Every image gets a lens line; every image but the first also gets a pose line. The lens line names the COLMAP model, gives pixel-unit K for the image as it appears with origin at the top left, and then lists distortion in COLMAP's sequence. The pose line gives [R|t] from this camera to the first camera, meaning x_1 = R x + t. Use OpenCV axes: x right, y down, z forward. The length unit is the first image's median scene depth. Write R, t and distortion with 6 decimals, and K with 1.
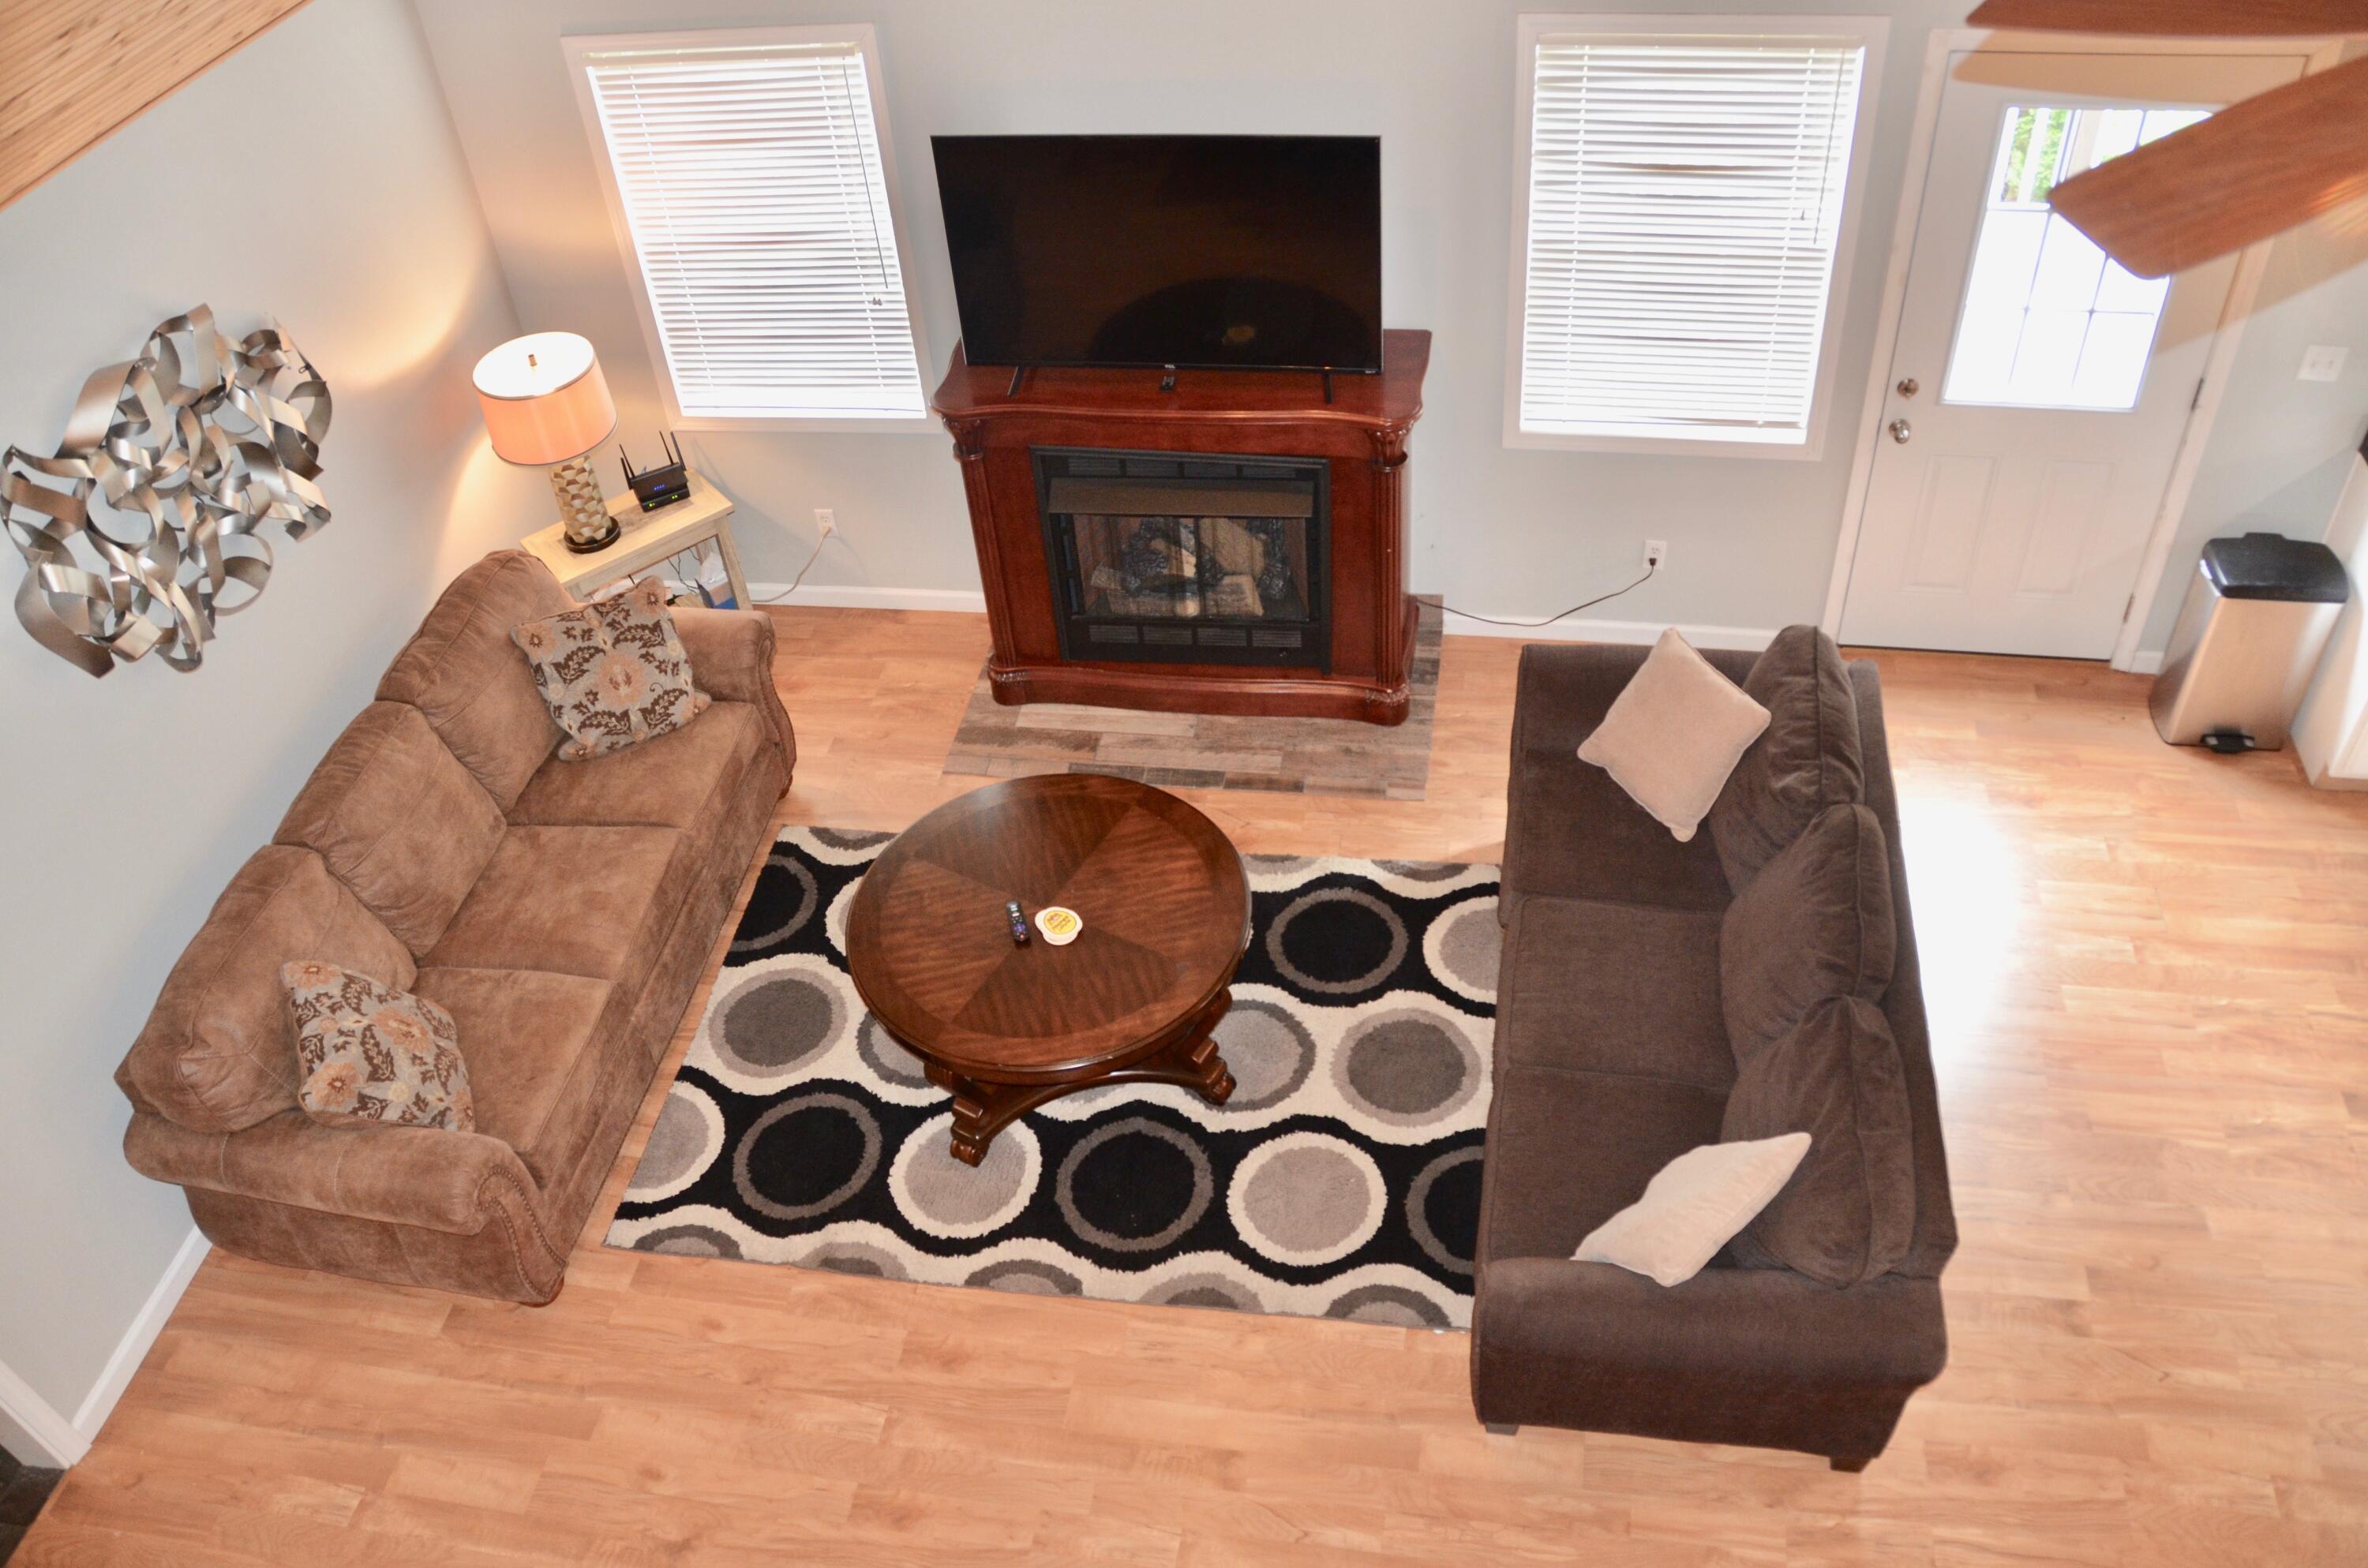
lens RADIAL K [[1841.4, 0, 1165.2], [0, 1841.4, 798.2], [0, 0, 1]] dist [-0.149456, 0.092817]
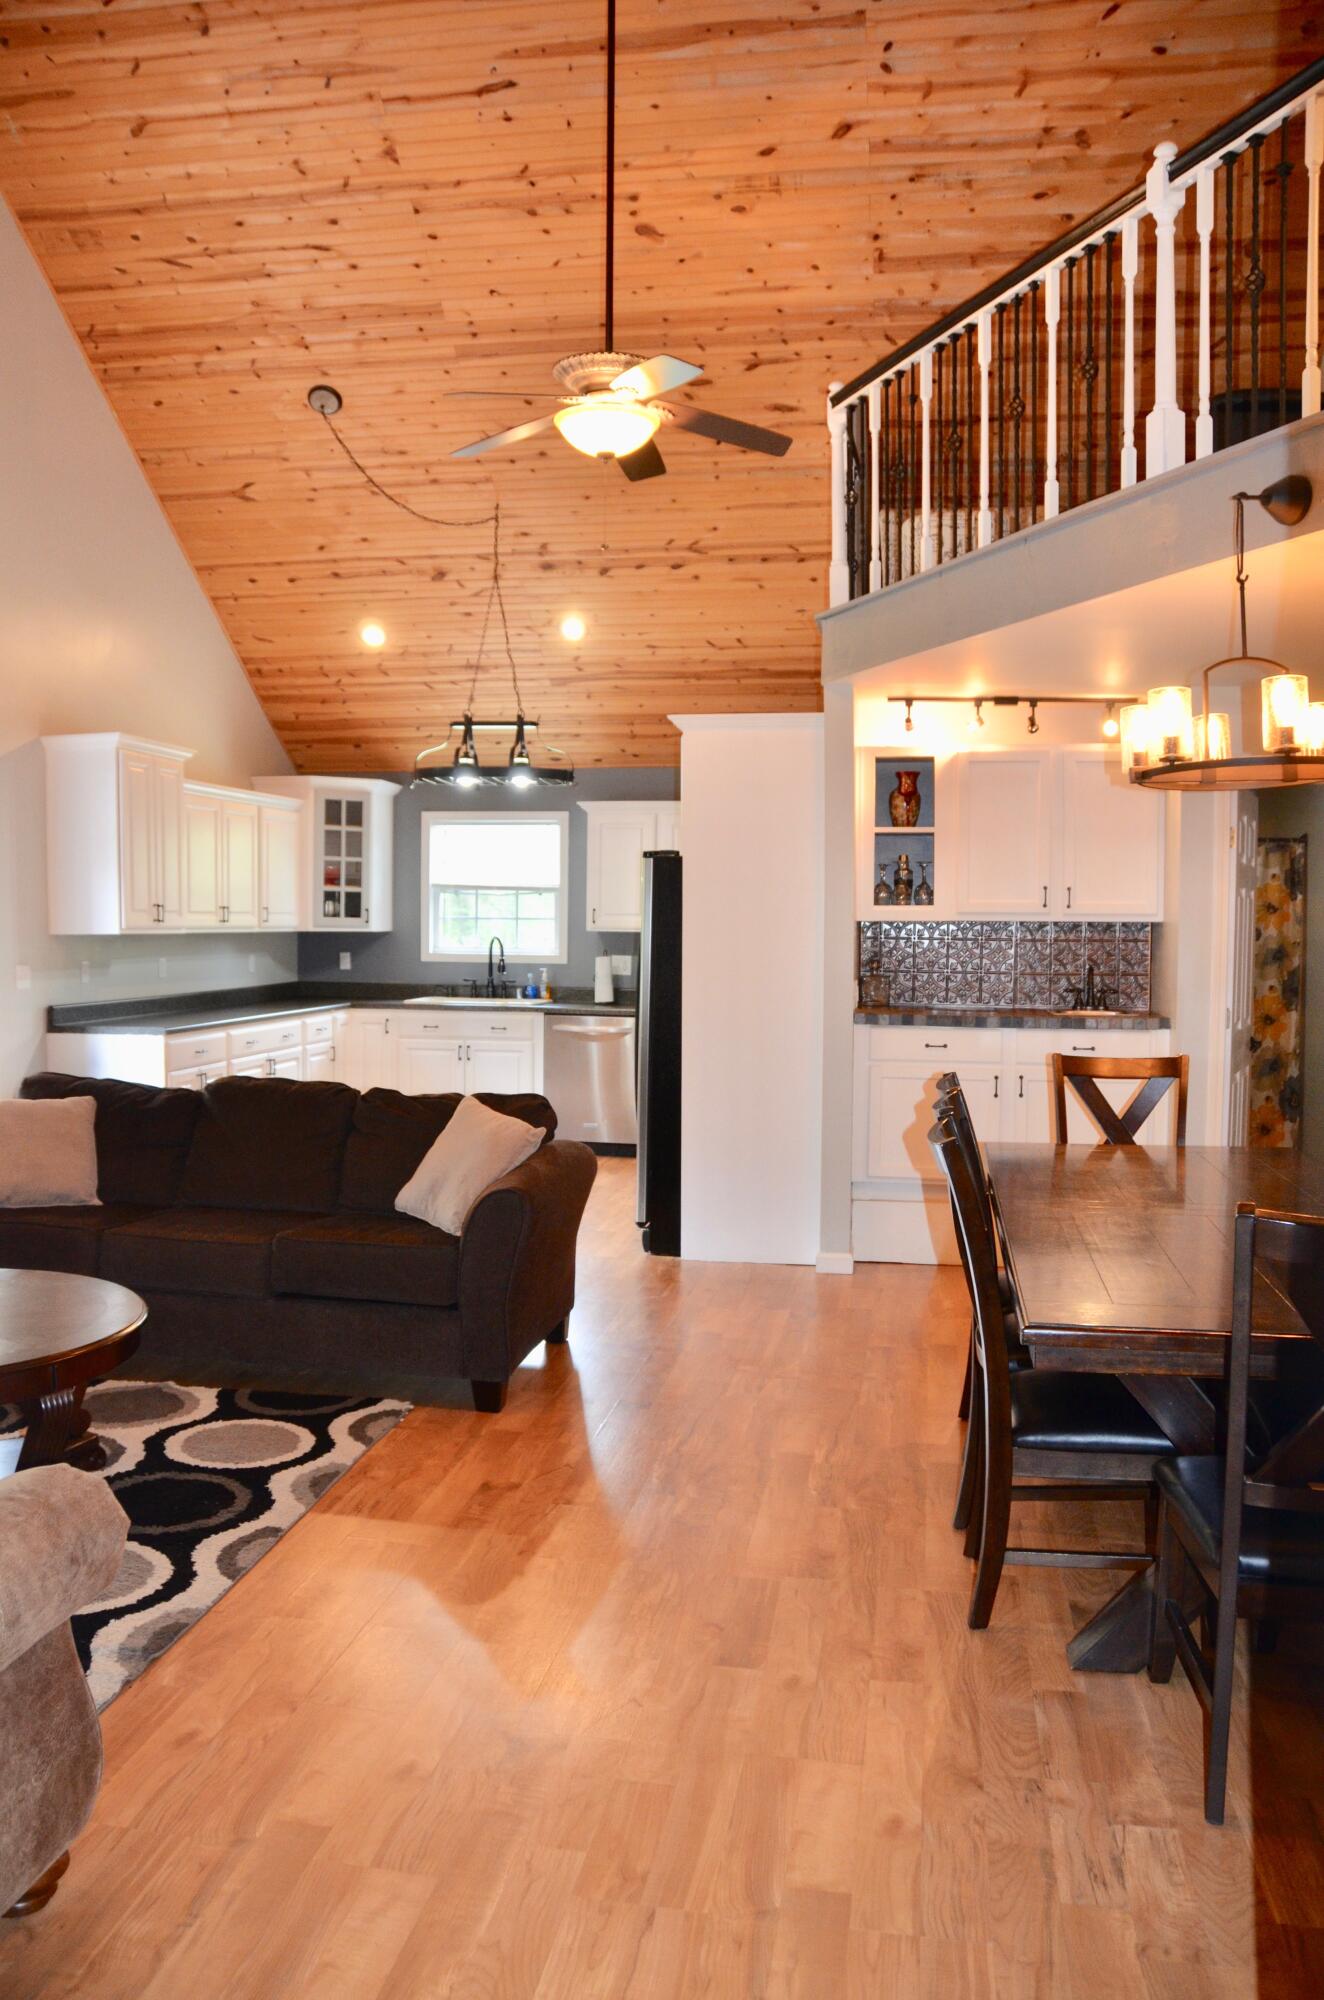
lens RADIAL K [[1555.4, 0, 666.6], [0, 1555.4, 1005.1], [0, 0, 1]] dist [-0.149456, 0.092817]
pose [[-0.005874, 0.021527, 0.999751, -0.729523], [0.671654, 0.740767, -0.012004, 0.183935], [-0.740841, 0.671417, -0.018810, 0.587076]]
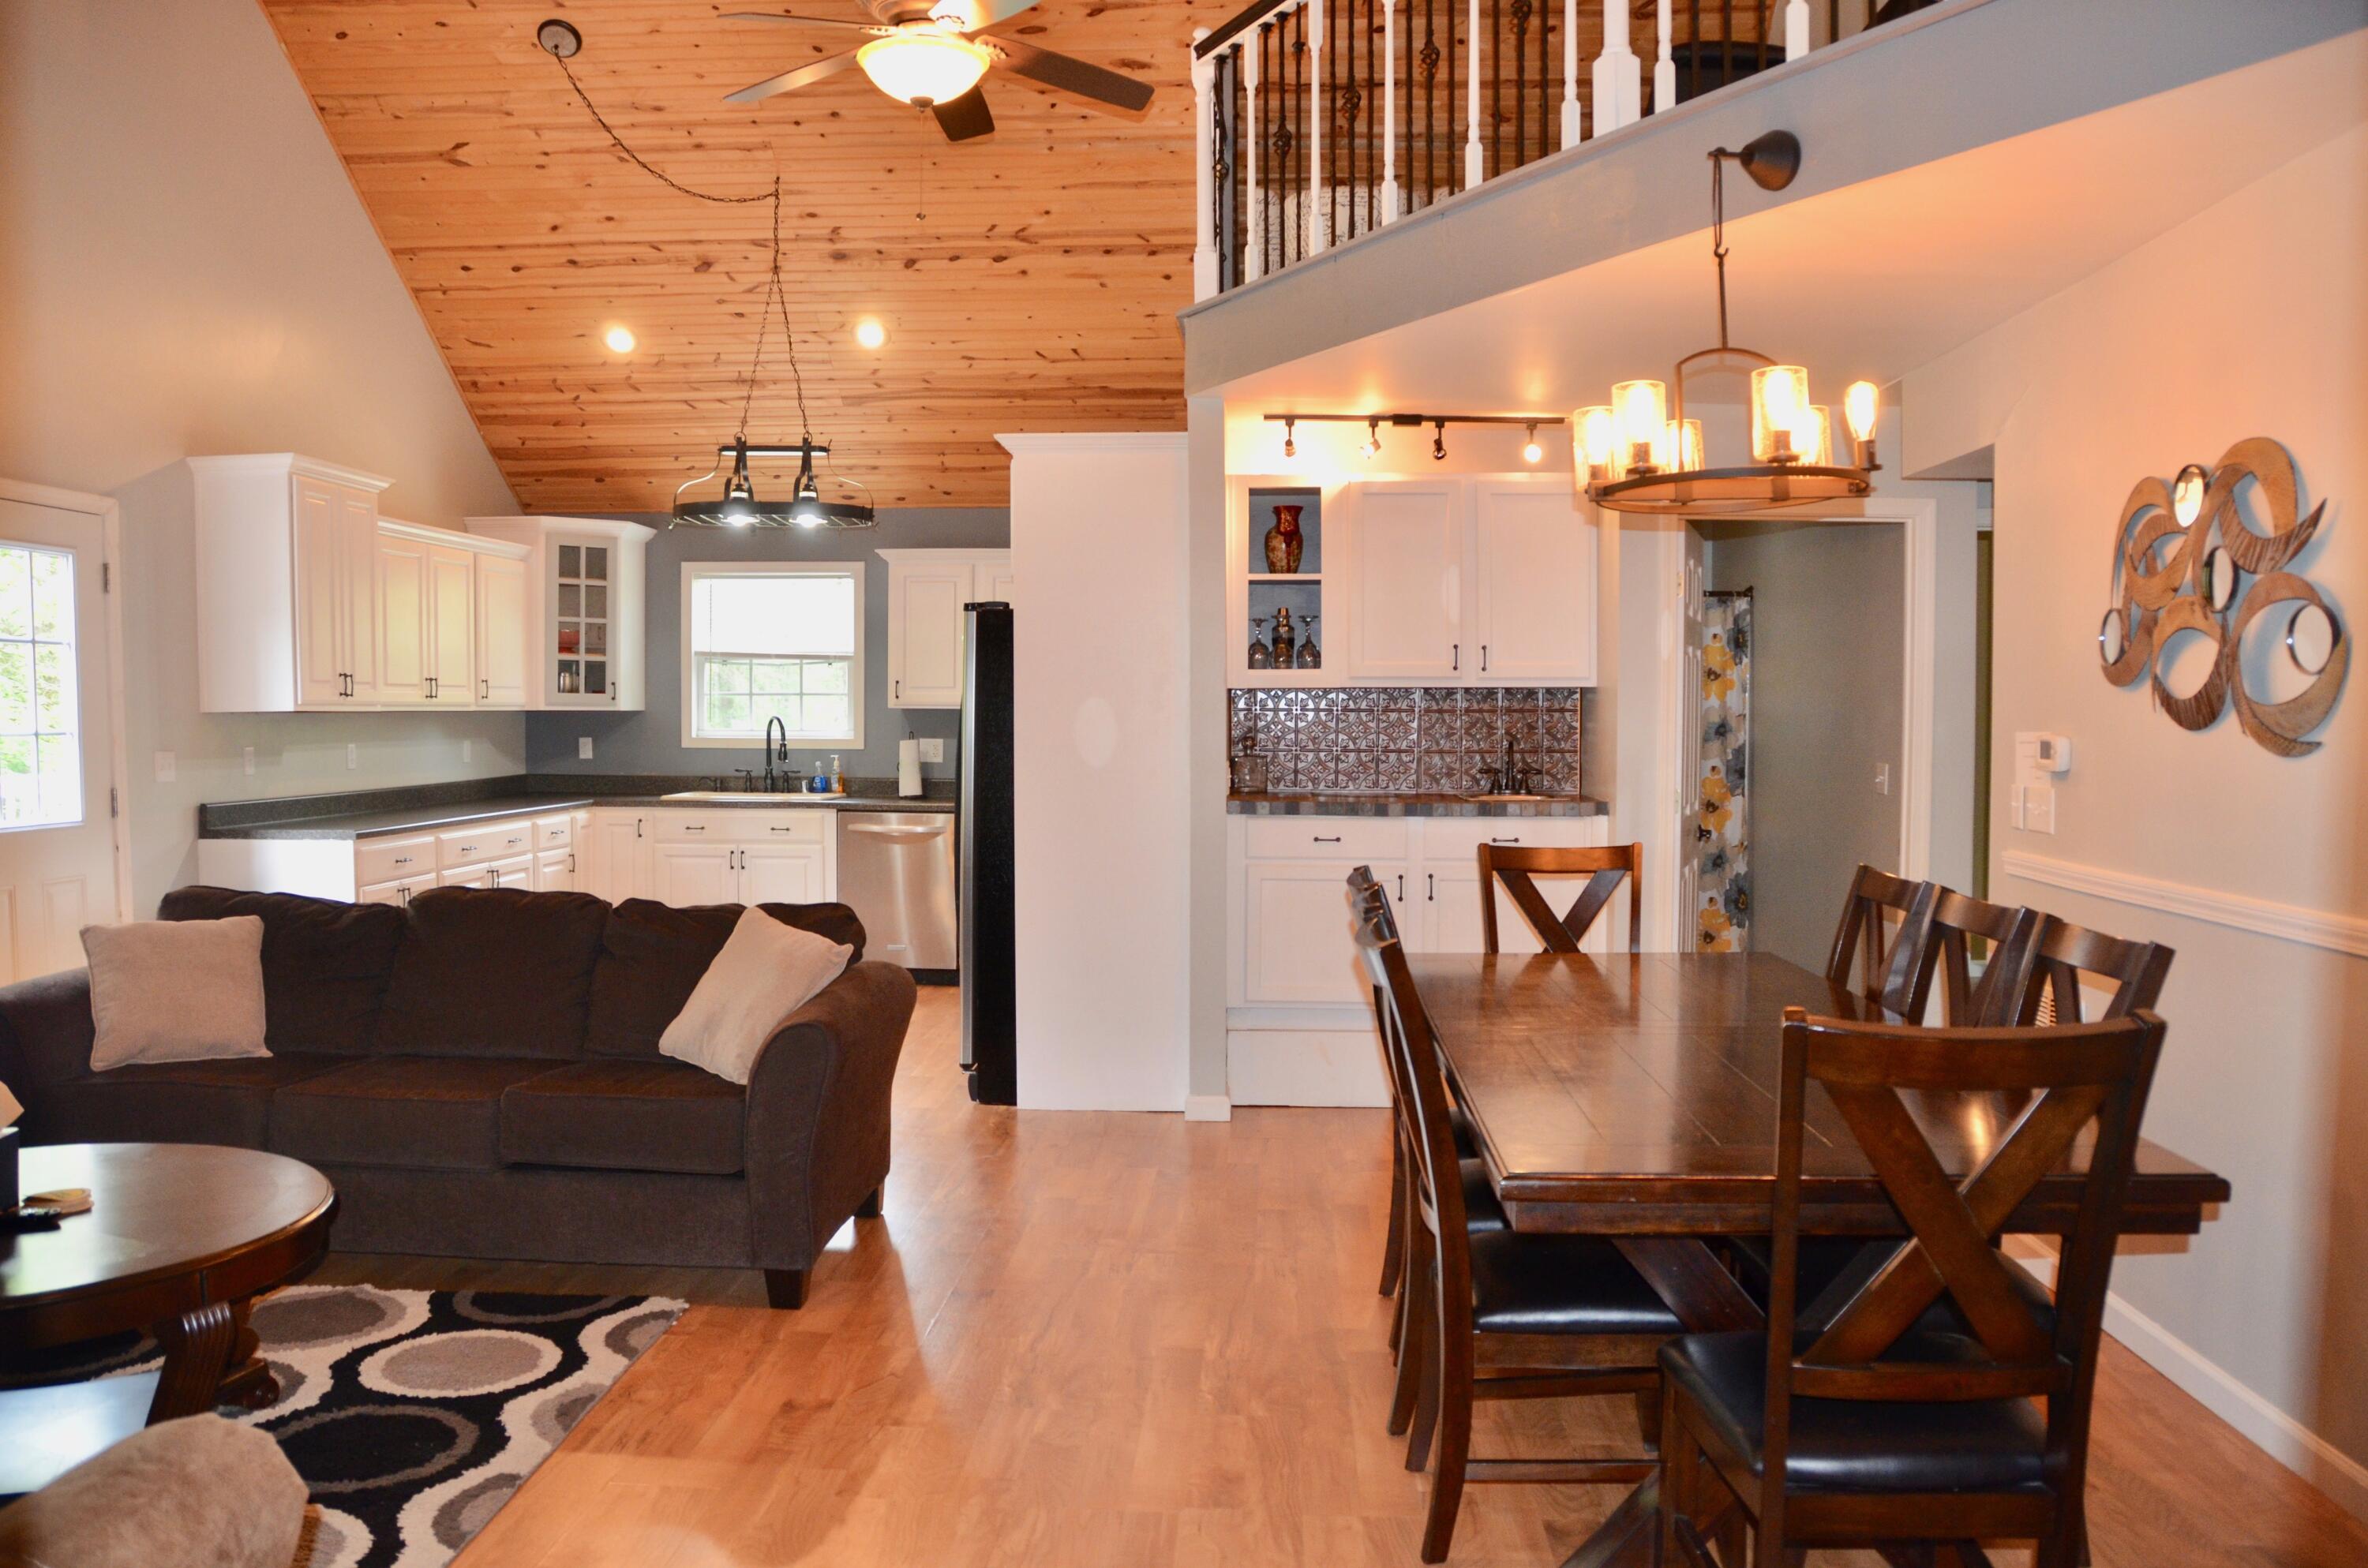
lens RADIAL K [[1841.4, 0, 1202.7], [0, 1841.4, 794.1], [0, 0, 1]] dist [-0.149456, 0.092817]
pose [[-0.130978, 0.030222, 0.990924, -0.676229], [0.676125, 0.733735, 0.066991, 0.180277], [-0.725051, 0.678763, -0.116537, 0.605455]]
